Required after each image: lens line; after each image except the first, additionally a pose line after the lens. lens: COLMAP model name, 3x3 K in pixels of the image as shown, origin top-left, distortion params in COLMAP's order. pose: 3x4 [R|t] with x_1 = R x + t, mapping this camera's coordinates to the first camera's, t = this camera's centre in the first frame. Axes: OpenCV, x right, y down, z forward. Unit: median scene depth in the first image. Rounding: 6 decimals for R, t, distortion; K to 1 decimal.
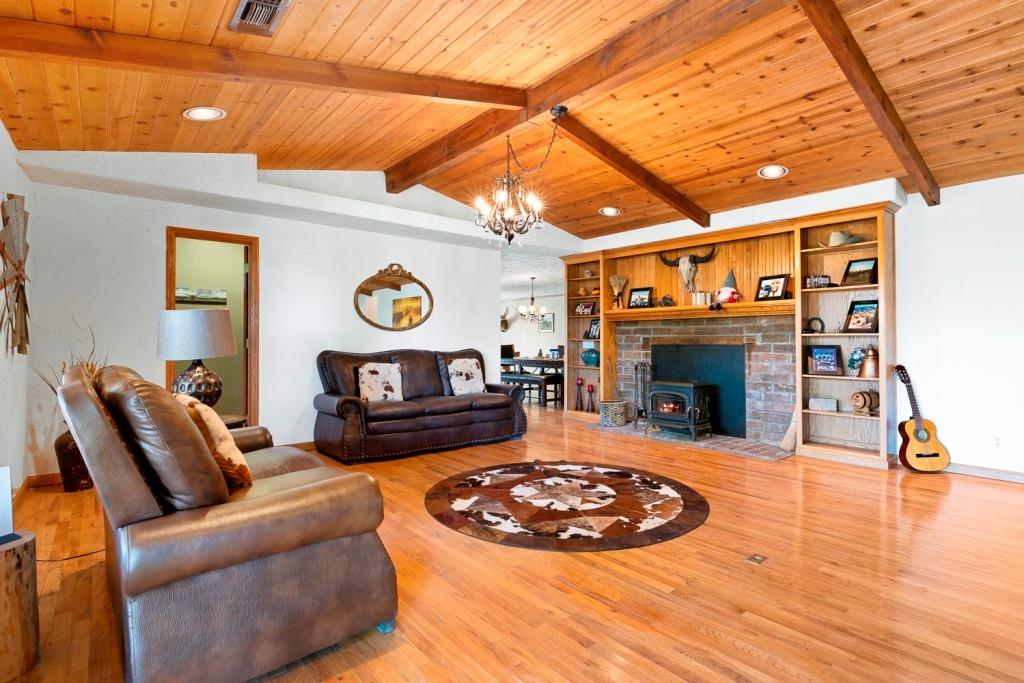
lens RADIAL K [[497.3, 0, 515.2], [0, 497.3, 337.4], [0, 0, 1]] dist [-0.001856, -0.000117]
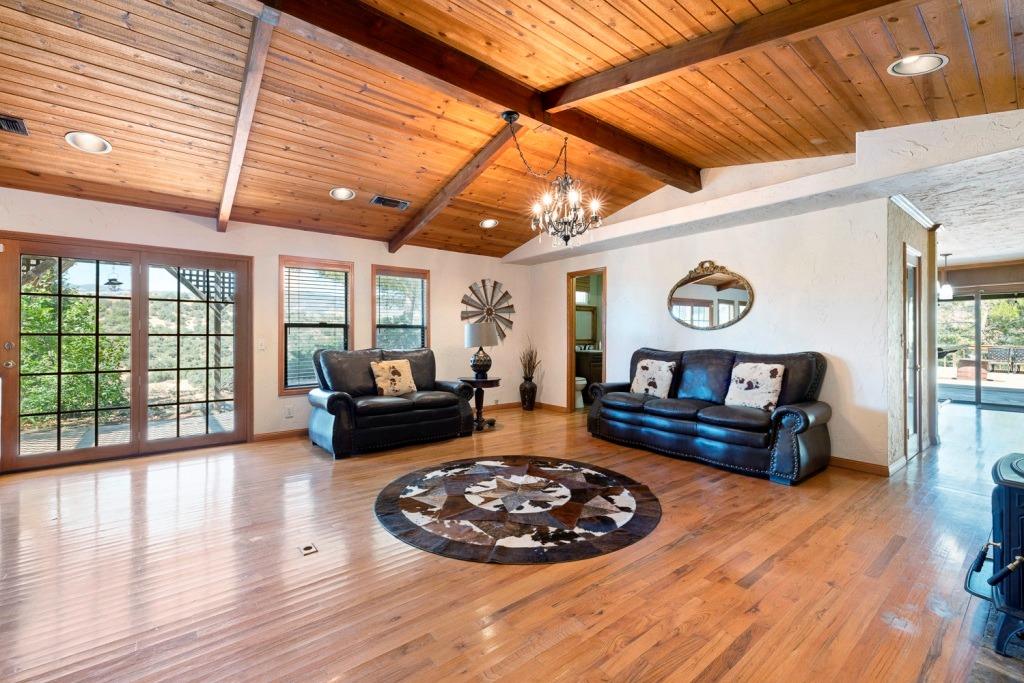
lens RADIAL K [[431.7, 0, 514.6], [0, 431.7, 334.7], [0, 0, 1]] dist [-0.000575, -0.000206]
pose [[-0.023793, -0.006072, -0.999698, 0.971345], [0.002518, 0.999978, -0.006133, 0.000886], [0.999714, -0.002664, -0.023777, 1.019711]]
